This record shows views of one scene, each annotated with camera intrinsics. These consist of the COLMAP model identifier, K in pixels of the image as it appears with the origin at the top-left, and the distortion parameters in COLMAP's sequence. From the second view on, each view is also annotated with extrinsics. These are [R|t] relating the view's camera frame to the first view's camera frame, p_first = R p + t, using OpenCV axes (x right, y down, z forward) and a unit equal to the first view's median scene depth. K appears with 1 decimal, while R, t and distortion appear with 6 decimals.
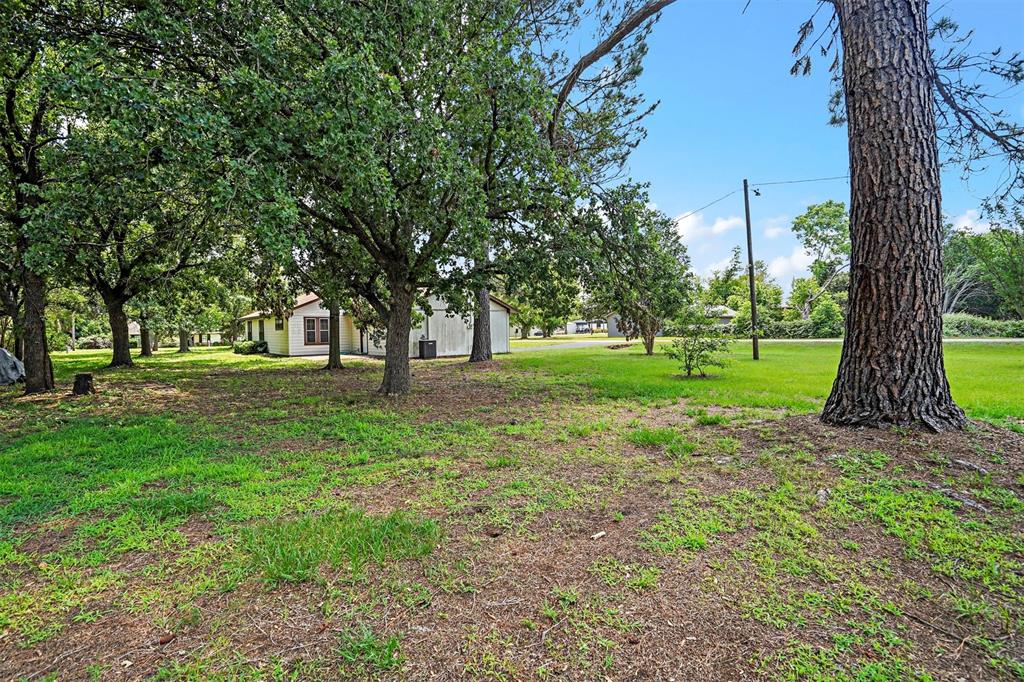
lens RADIAL K [[501.9, 0, 512.0], [0, 501.9, 341.0], [0, 0, 1]] dist [0.000249, 0.000046]
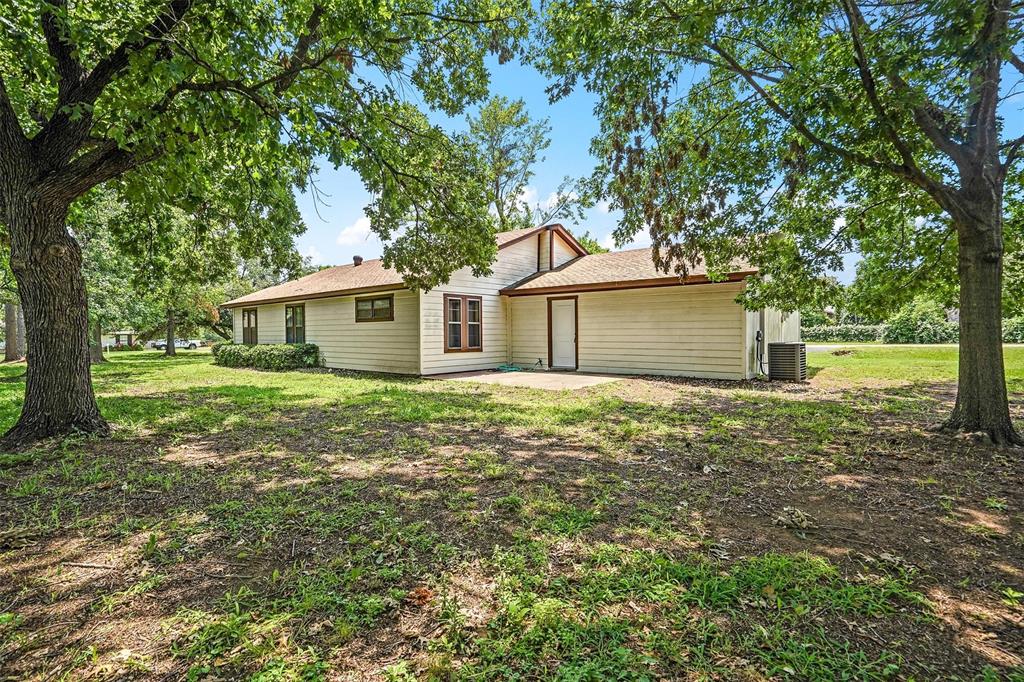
lens RADIAL K [[501.9, 0, 512.0], [0, 501.9, 341.0], [0, 0, 1]] dist [0.000249, 0.000046]
pose [[0.982479, 0.004308, 0.186326, -0.437533], [-0.002164, 0.999929, -0.011708, 0.002580], [-0.186363, 0.011099, 0.982418, 0.512484]]
